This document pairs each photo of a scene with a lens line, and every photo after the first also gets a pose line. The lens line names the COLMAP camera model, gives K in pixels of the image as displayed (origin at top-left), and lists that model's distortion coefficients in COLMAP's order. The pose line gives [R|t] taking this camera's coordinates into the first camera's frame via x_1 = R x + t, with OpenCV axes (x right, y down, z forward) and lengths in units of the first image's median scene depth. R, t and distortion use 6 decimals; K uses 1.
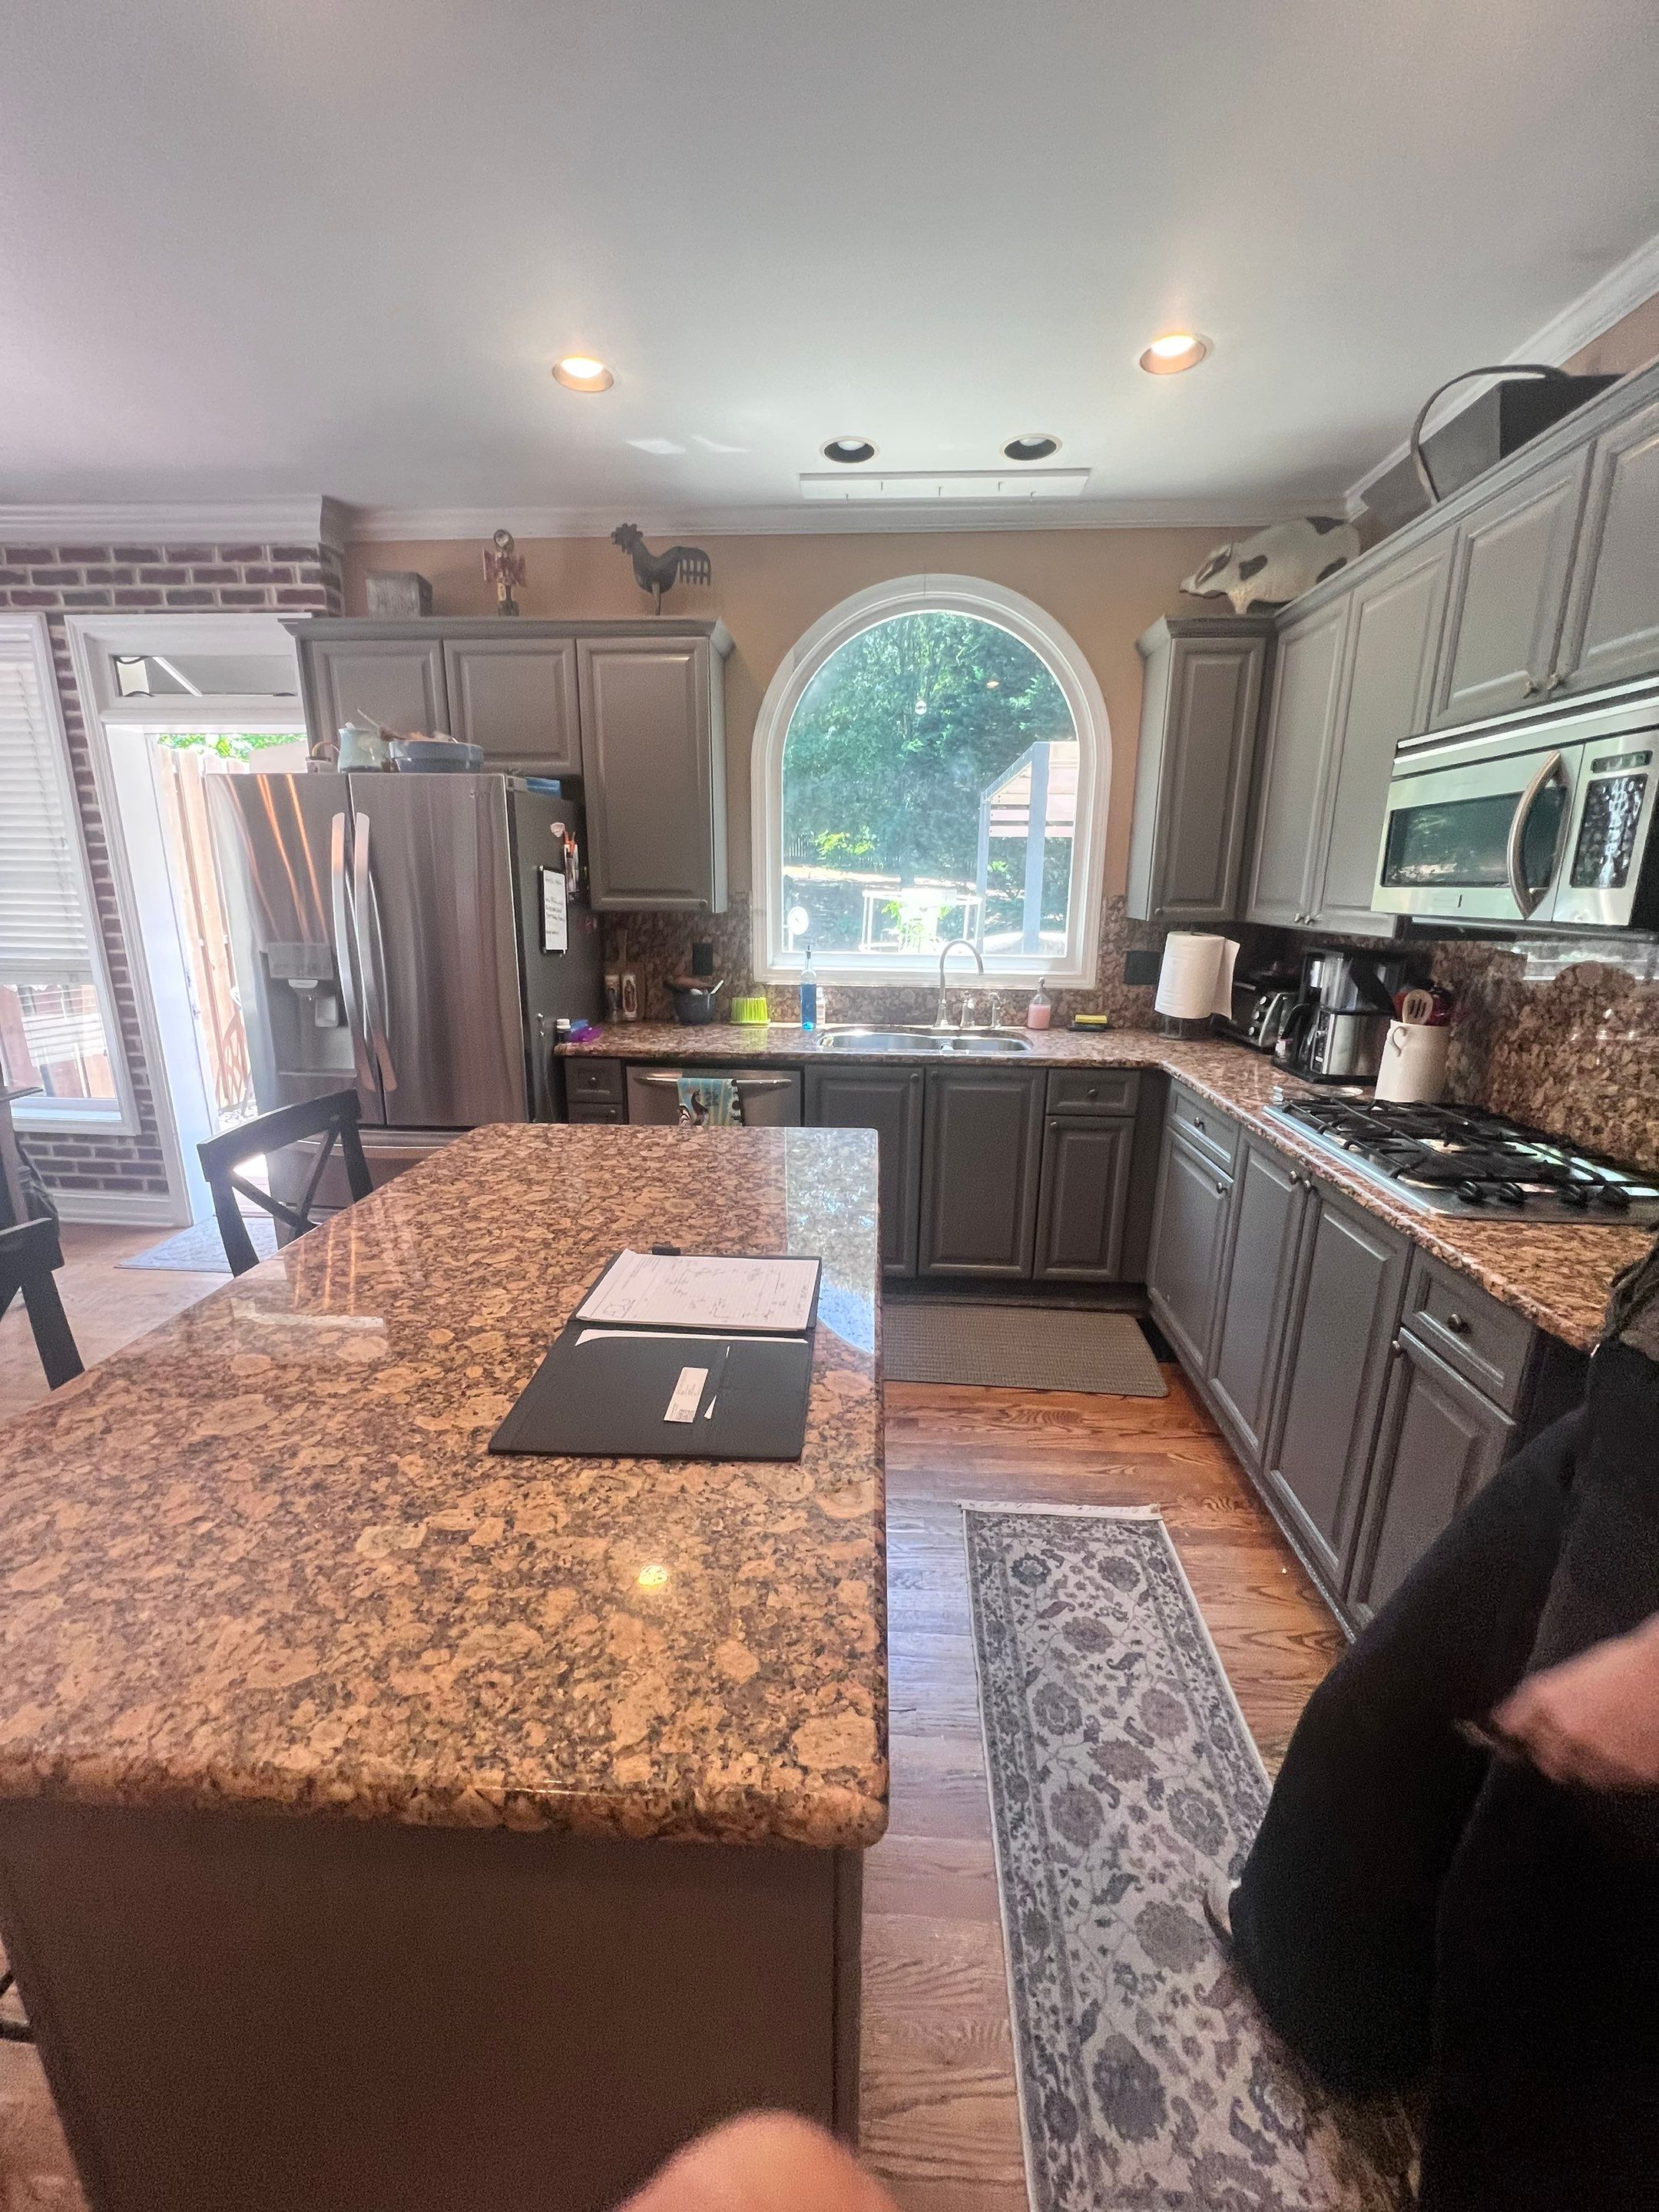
lens RADIAL K [[883.3, 0, 826.8], [0, 883.3, 1105.1], [0, 0, 1]] dist [-0.006923, 0.000982]
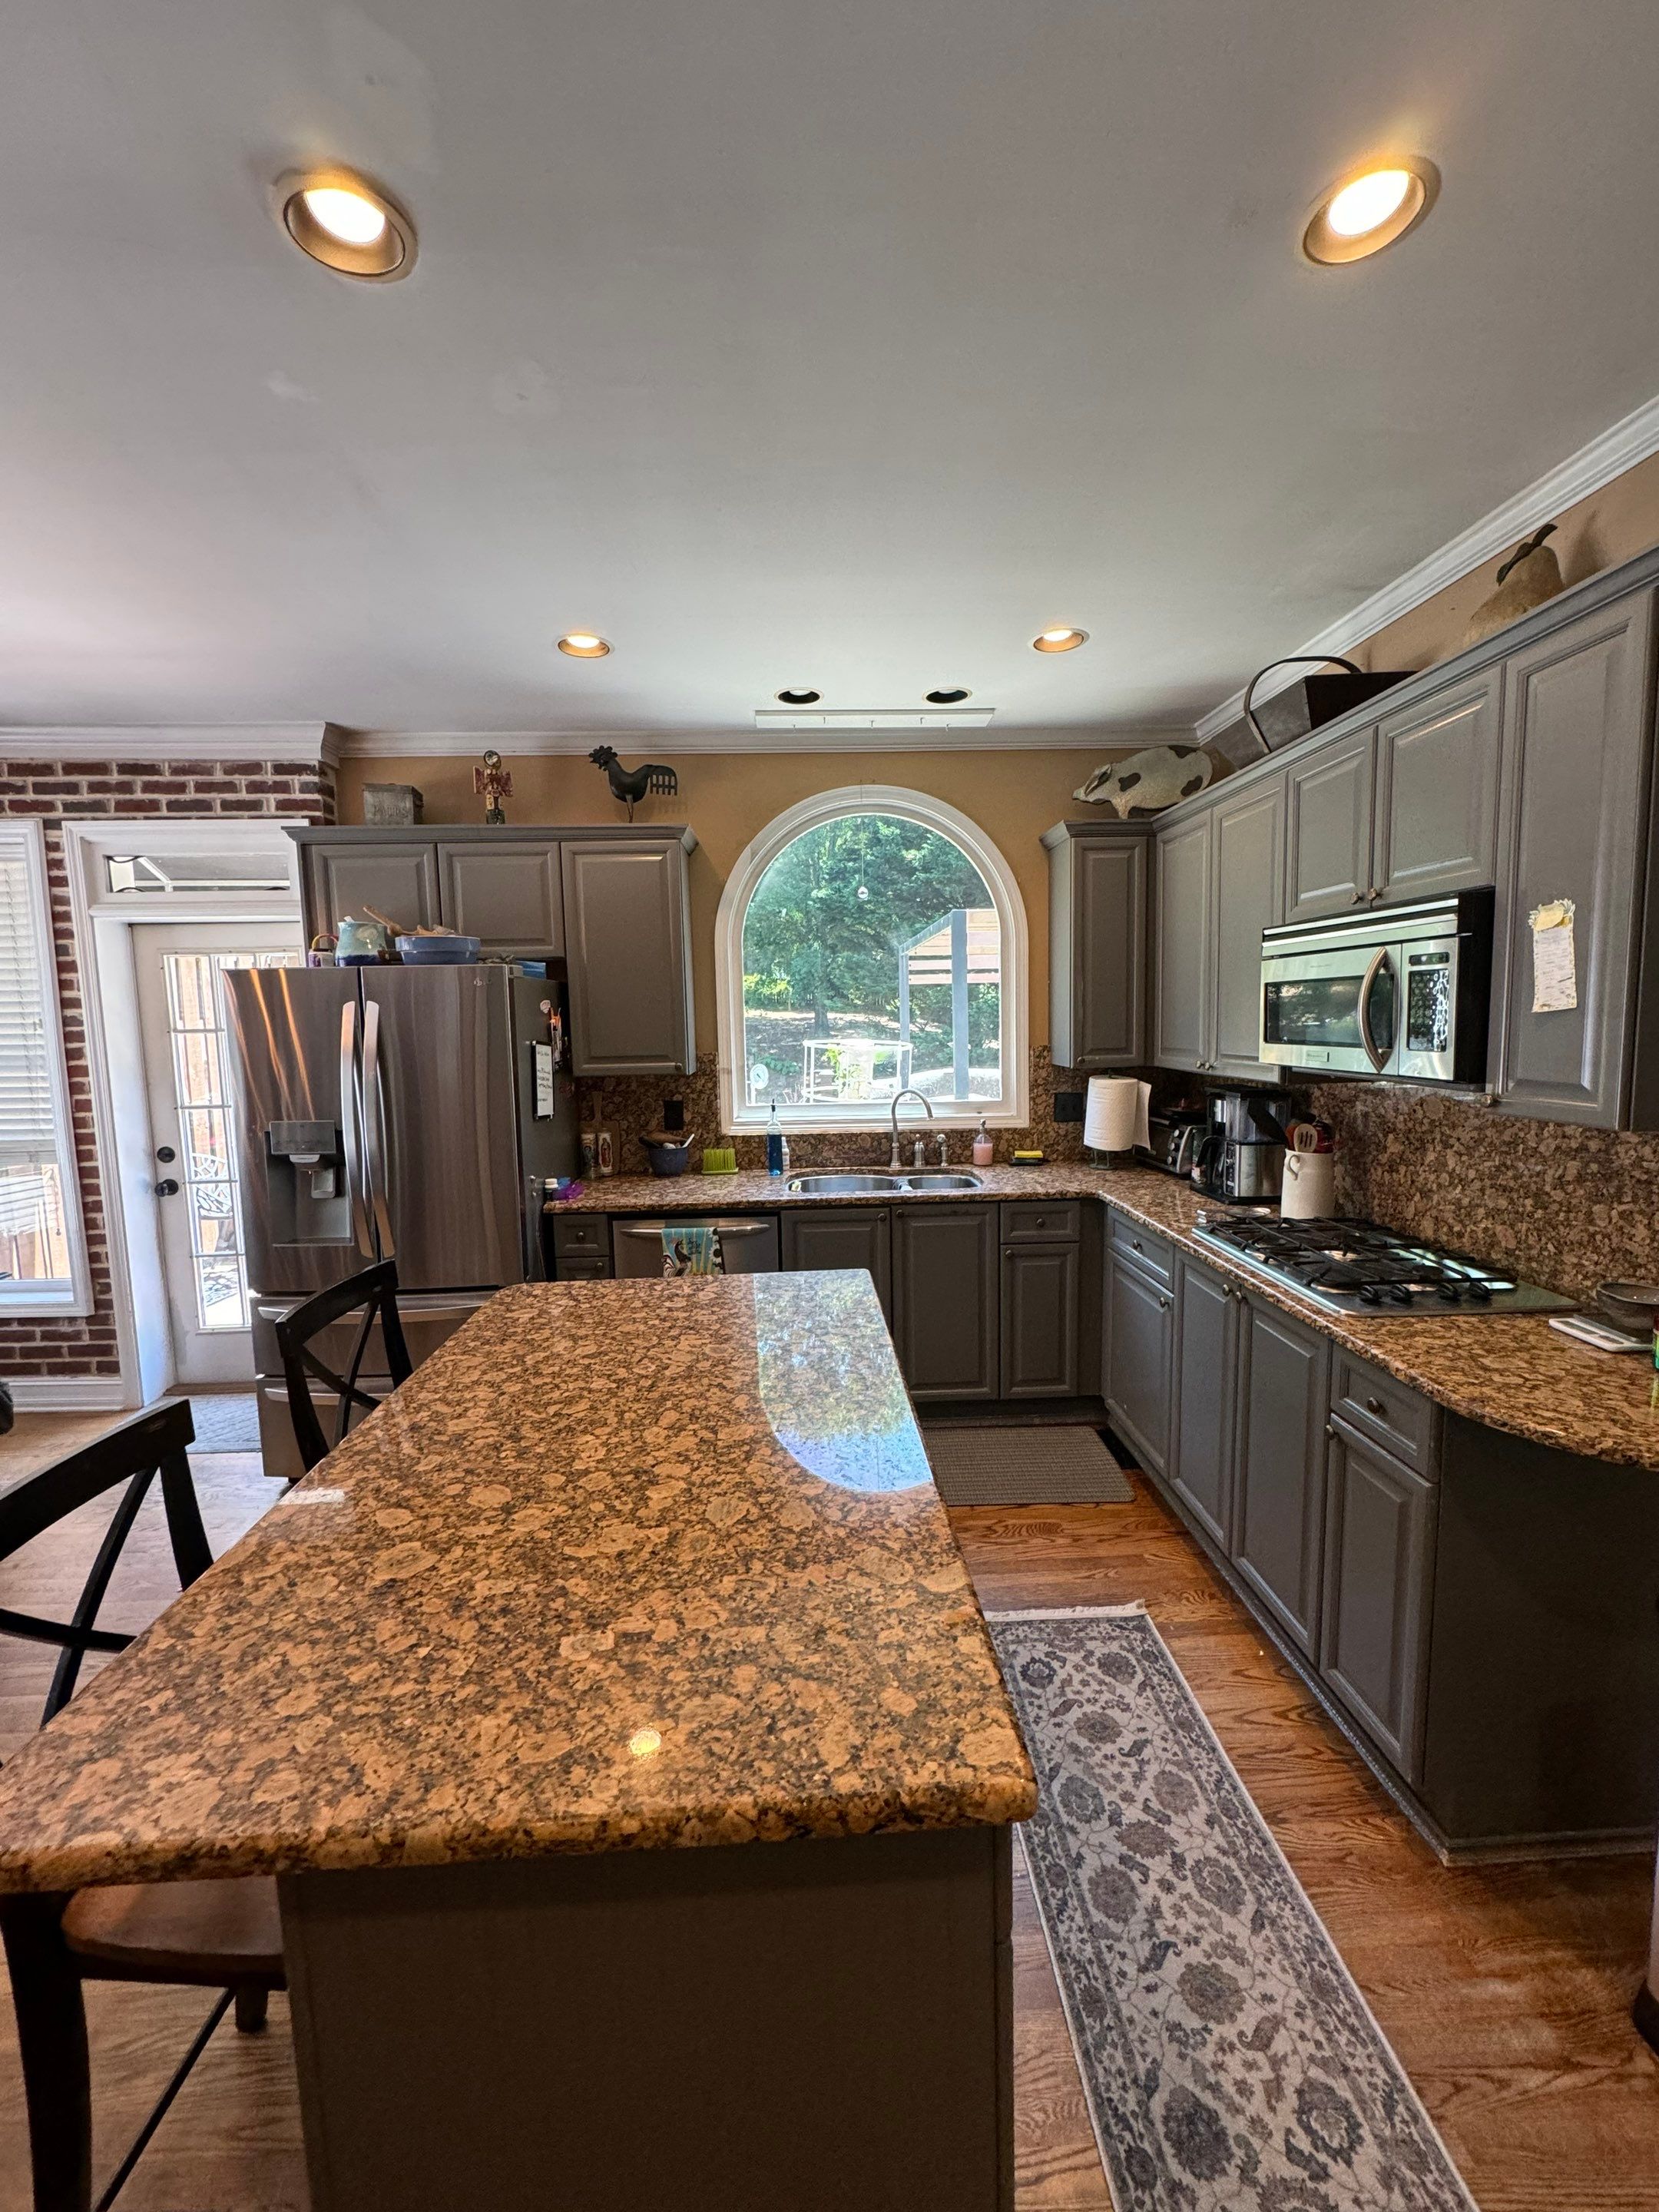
lens RADIAL K [[878.7, 0, 831.4], [0, 878.7, 1104.0], [0, 0, 1]] dist [-0.003202, 0.000551]
pose [[0.994111, -0.040196, 0.100640, -0.097283], [0.054709, 0.987787, -0.145889, -0.020226], [-0.093546, 0.150536, 0.984169, -0.133621]]
